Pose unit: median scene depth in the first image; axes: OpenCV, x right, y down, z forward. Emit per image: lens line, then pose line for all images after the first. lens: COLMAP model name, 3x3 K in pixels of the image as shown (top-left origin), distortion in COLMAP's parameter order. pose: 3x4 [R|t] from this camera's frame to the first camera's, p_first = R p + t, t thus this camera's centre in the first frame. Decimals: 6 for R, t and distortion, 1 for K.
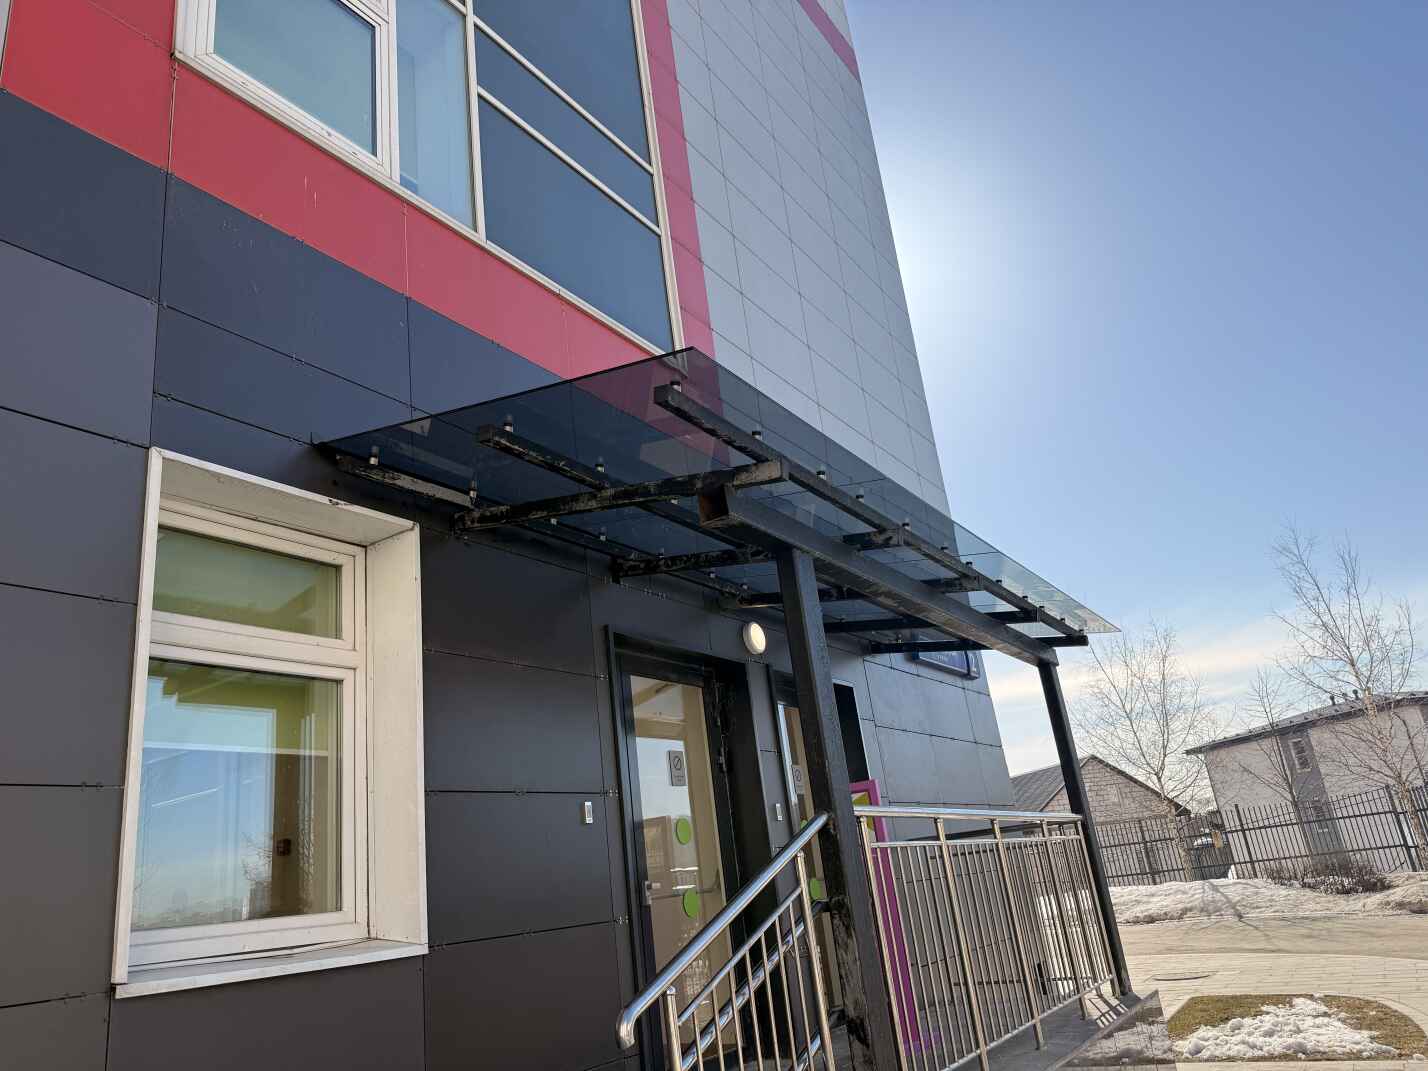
lens RADIAL K [[1016.0, 0, 712.8], [0, 1016.0, 539.0], [0, 0, 1]] dist [0.036417, -0.027437]
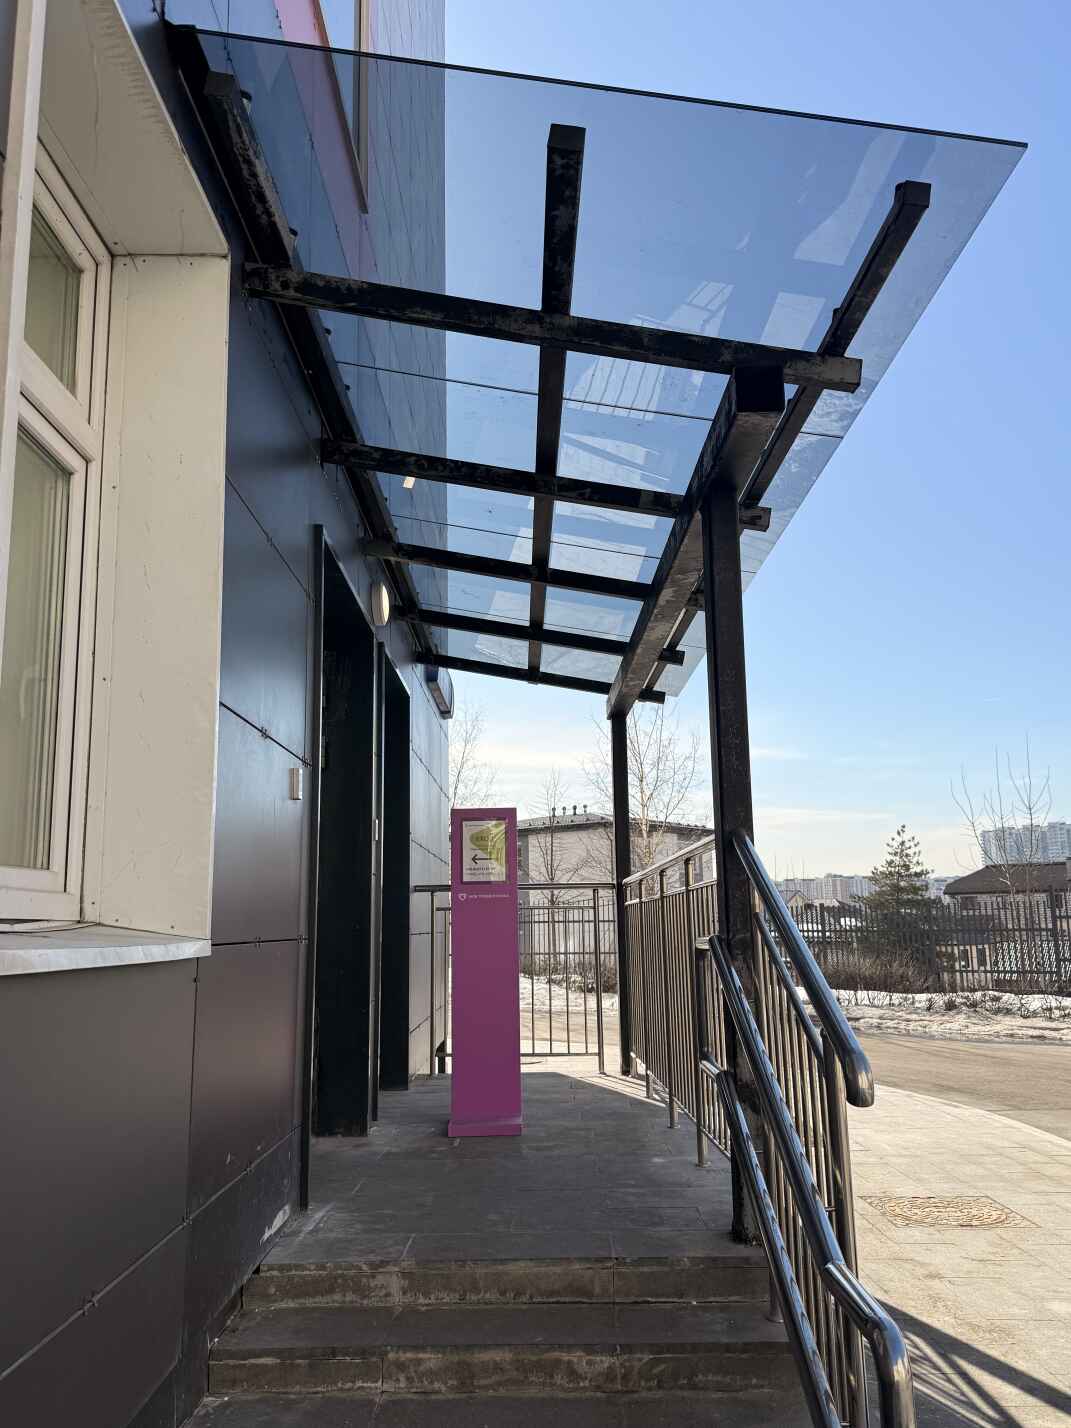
lens RADIAL K [[1177.1, 0, 531.8], [0, 1177.1, 718.6], [0, 0, 1]] dist [0.000720, 0.000621]
pose [[0.828014, 0.201306, 0.523325, -0.342858], [-0.262576, 0.963876, 0.044681, 0.127359], [-0.495426, -0.174409, 0.850961, 0.230527]]
